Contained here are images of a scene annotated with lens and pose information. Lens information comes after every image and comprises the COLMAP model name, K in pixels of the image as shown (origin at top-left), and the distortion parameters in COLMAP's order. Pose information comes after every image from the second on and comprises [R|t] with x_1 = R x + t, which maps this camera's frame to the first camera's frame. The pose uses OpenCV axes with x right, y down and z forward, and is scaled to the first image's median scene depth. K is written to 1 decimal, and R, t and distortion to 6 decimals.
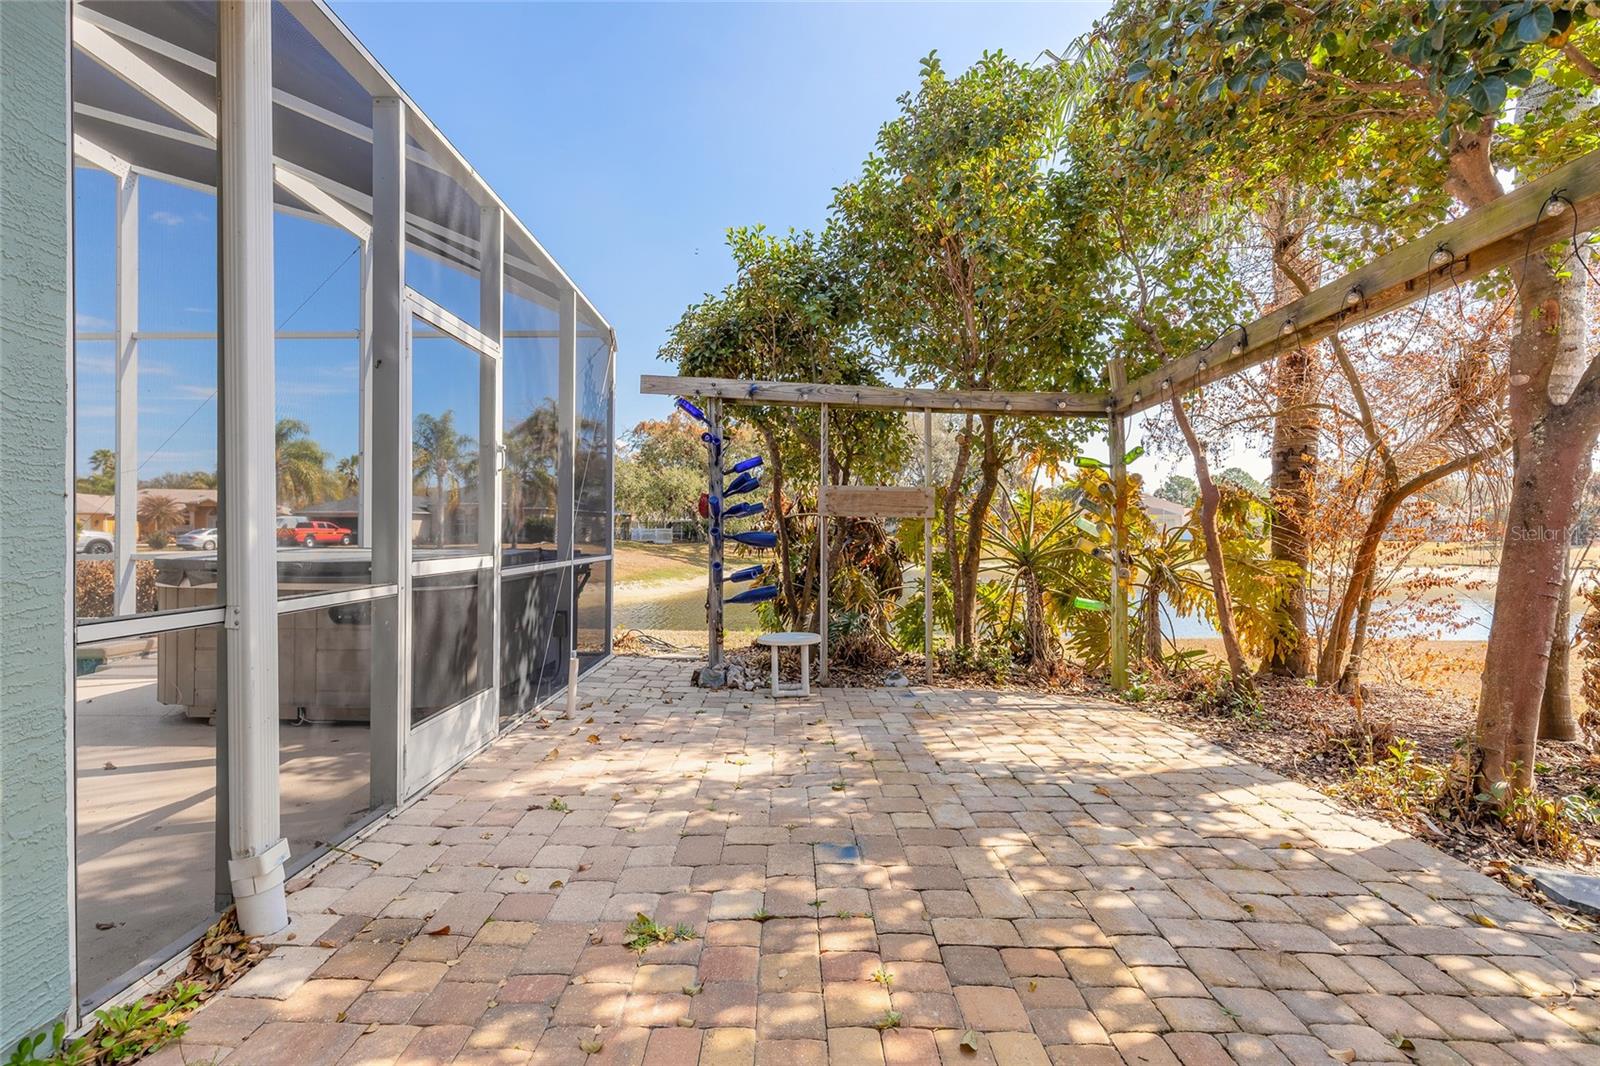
lens RADIAL K [[719.8, 0, 804.2], [0, 719.8, 527.3], [0, 0, 1]] dist [0.010483, -0.001905]
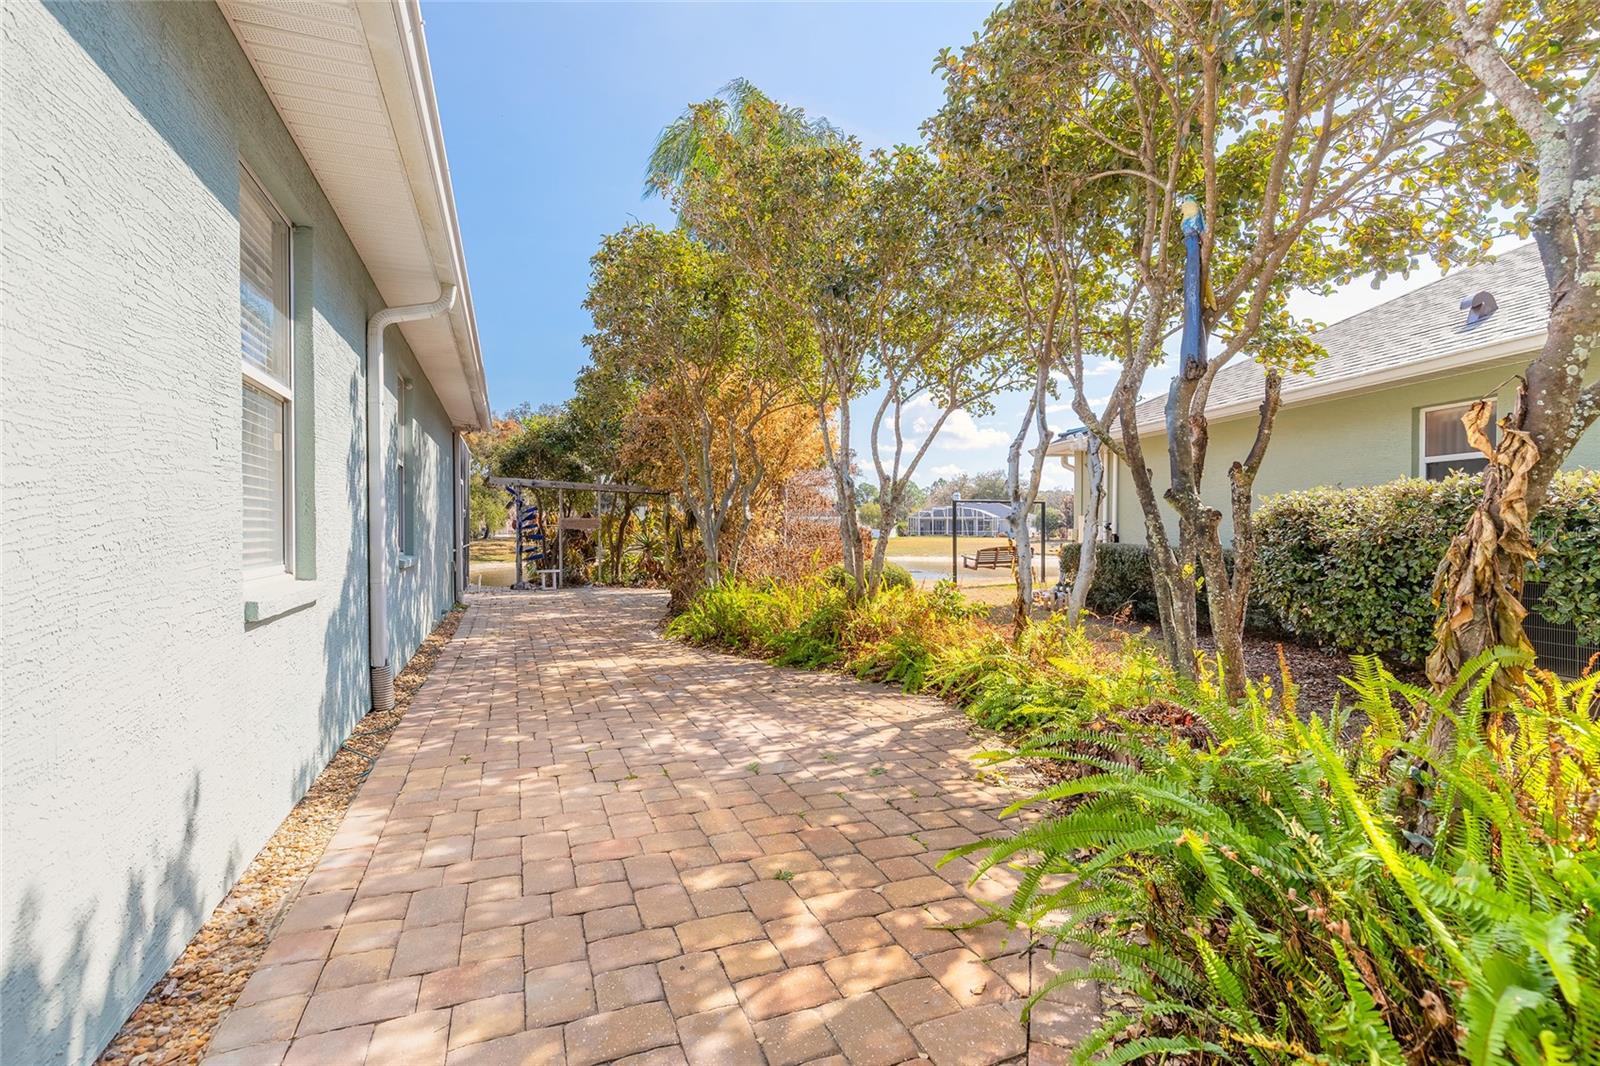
lens RADIAL K [[719.8, 0, 799.9], [0, 719.8, 536.1], [0, 0, 1]] dist [0.010483, -0.001905]
pose [[0.934589, -0.000725, 0.355729, -0.091694], [-0.003669, 0.999925, 0.011675, -0.019980], [-0.355711, -0.012217, 0.934516, -1.747032]]
